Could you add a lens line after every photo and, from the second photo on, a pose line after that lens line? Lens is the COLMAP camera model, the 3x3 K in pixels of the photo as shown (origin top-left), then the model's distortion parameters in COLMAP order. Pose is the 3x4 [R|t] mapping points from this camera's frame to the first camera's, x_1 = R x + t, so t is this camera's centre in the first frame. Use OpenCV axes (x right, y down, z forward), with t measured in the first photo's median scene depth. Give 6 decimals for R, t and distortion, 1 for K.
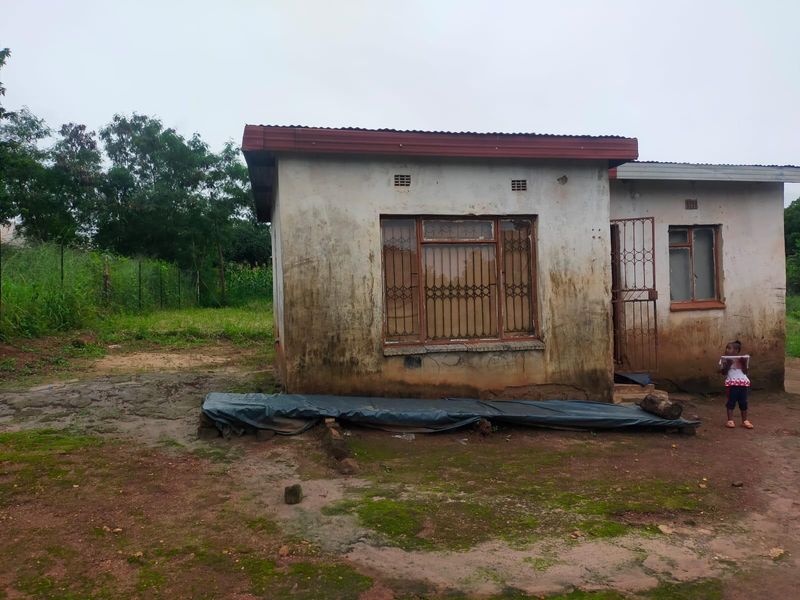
lens RADIAL K [[600.8, 0, 400.8], [0, 600.8, 302.0], [0, 0, 1]] dist [0.053354, -0.058788]
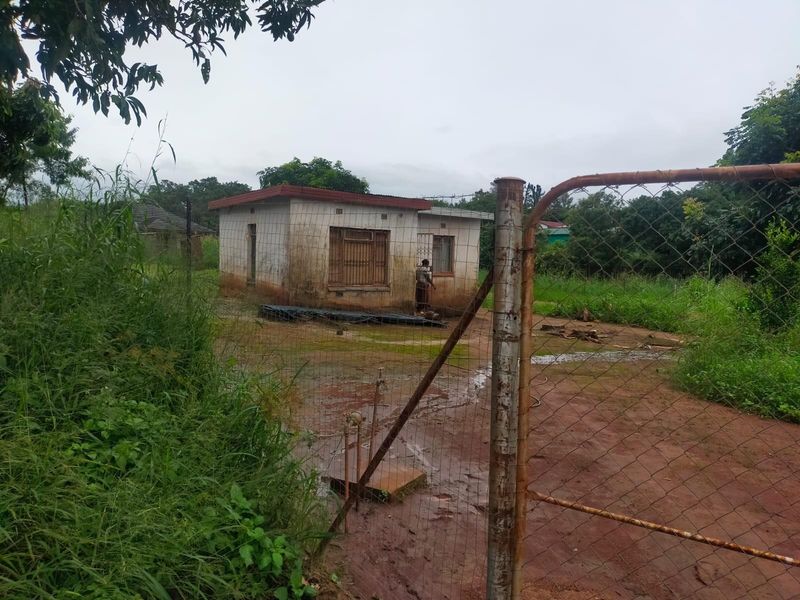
lens RADIAL K [[600.8, 0, 400.0], [0, 600.8, 304.4], [0, 0, 1]] dist [0.053354, -0.058788]
pose [[0.896182, 0.017474, 0.443343, -0.730354], [-0.044578, 0.997714, 0.050788, 0.014175], [-0.441443, -0.065278, 0.894912, -1.035619]]
